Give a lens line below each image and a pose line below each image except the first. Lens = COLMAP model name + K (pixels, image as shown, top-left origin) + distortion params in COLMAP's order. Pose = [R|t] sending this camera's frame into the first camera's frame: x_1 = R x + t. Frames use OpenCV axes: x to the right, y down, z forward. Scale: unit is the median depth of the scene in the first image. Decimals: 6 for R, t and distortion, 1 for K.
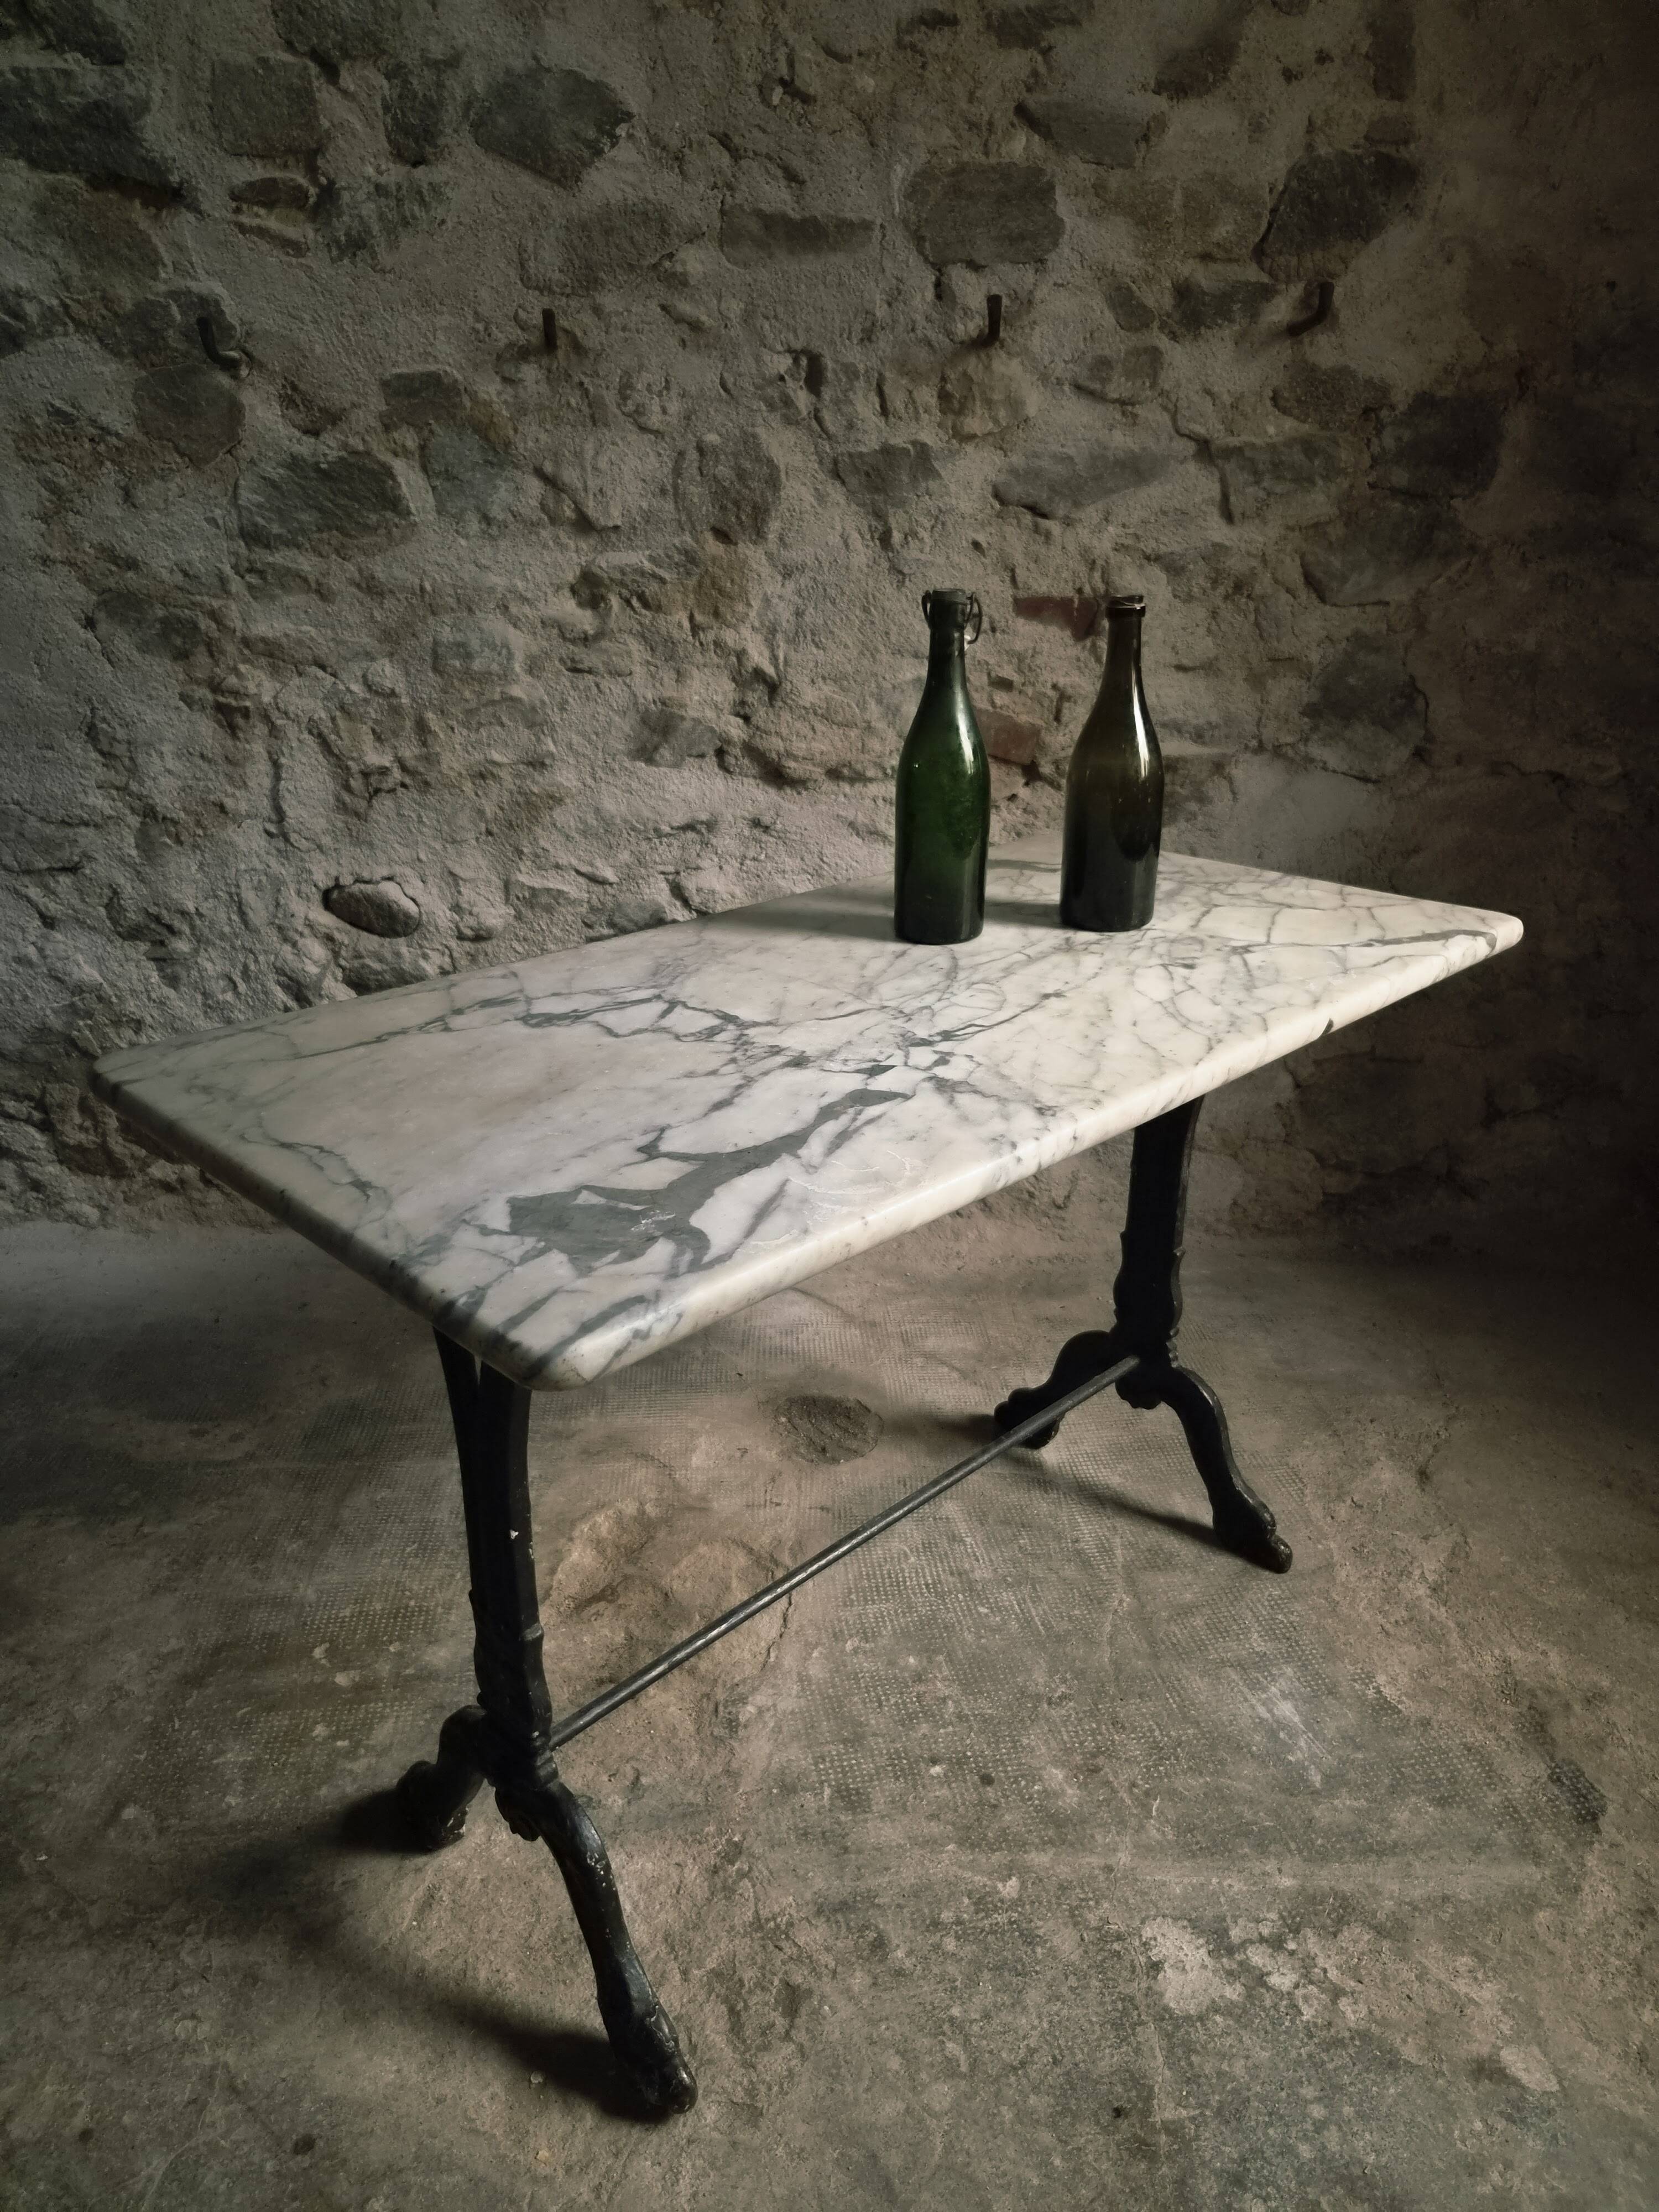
lens RADIAL K [[1497.3, 0, 823.4], [0, 1497.3, 1106.4], [0, 0, 1]] dist [0.059087, -0.047905]
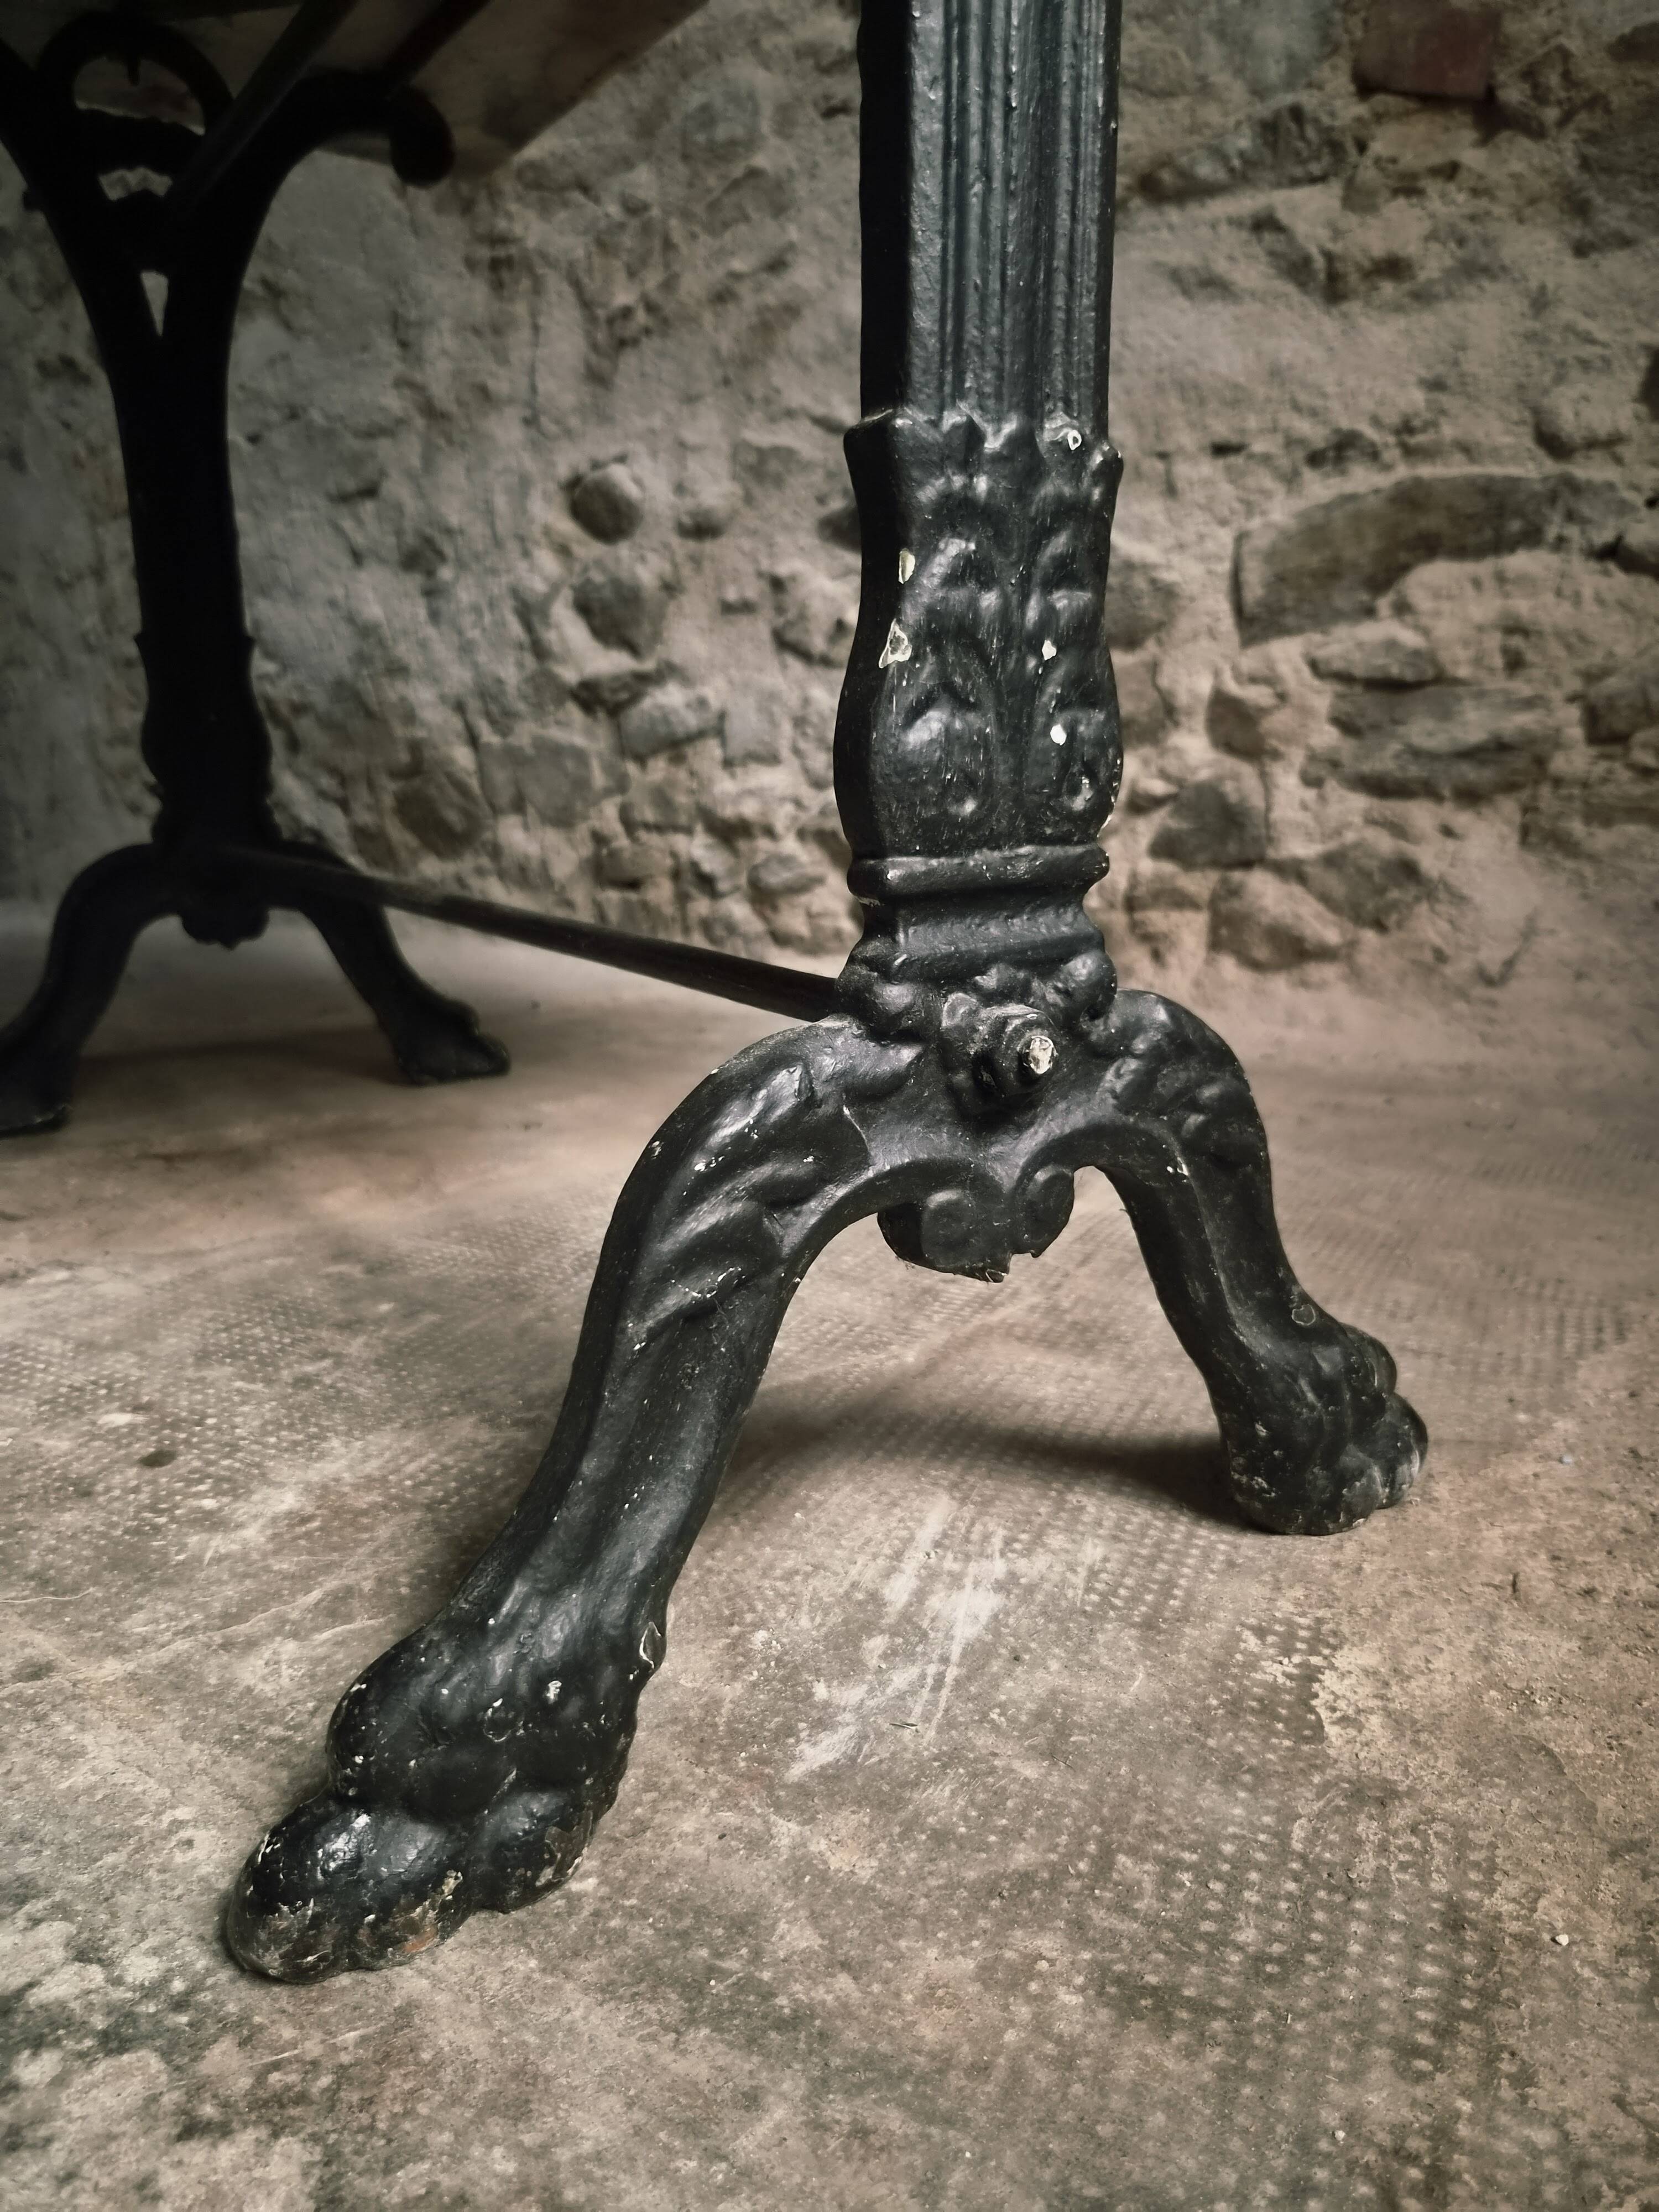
lens RADIAL K [[1519.2, 0, 851.4], [0, 1519.2, 1116.8], [0, 0, 1]] dist [0.043014, -0.041567]
pose [[0.812865, 0.132270, -0.567235, 0.332077], [-0.218357, 0.972050, -0.086245, 0.242914], [0.539973, 0.193965, 0.819028, 0.517183]]
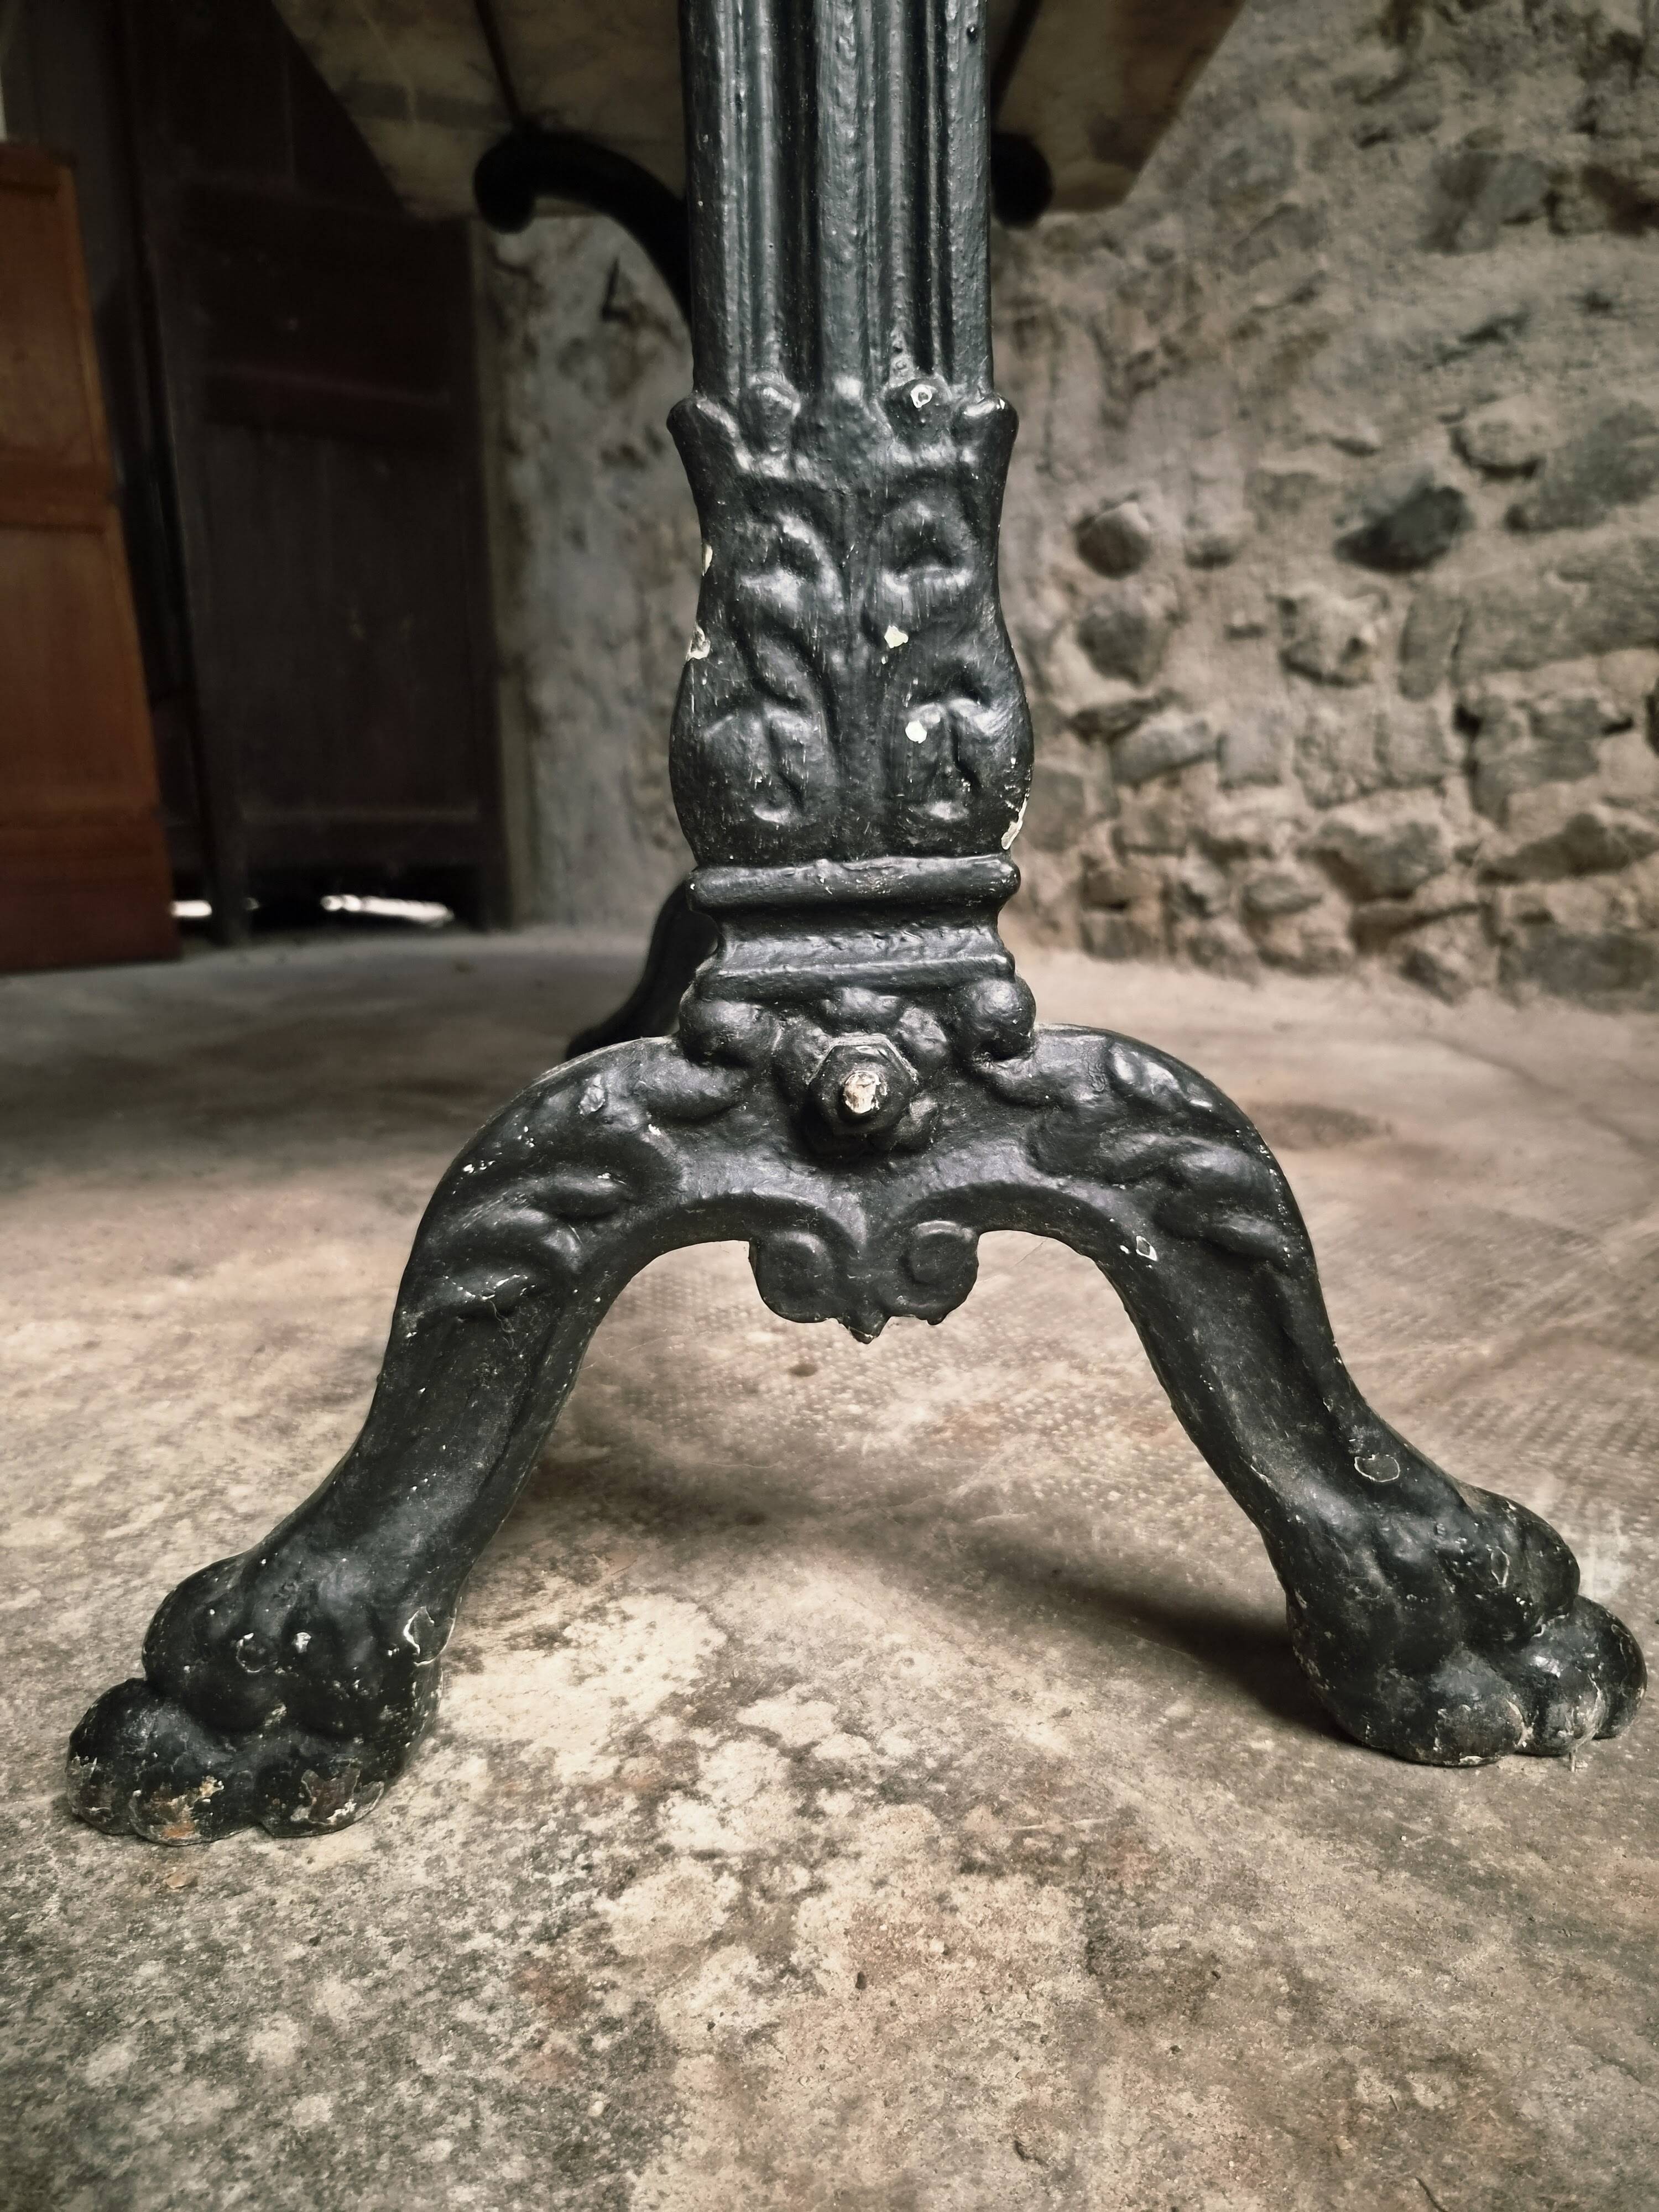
lens RADIAL K [[1520.9, 0, 841.8], [0, 1520.9, 1105.9], [0, 0, 1]] dist [0.044584, -0.044407]
pose [[0.618542, 0.144171, -0.772412, 0.326012], [-0.279567, 0.959077, -0.044864, 0.265684], [0.734335, 0.243691, 0.633535, 0.476286]]
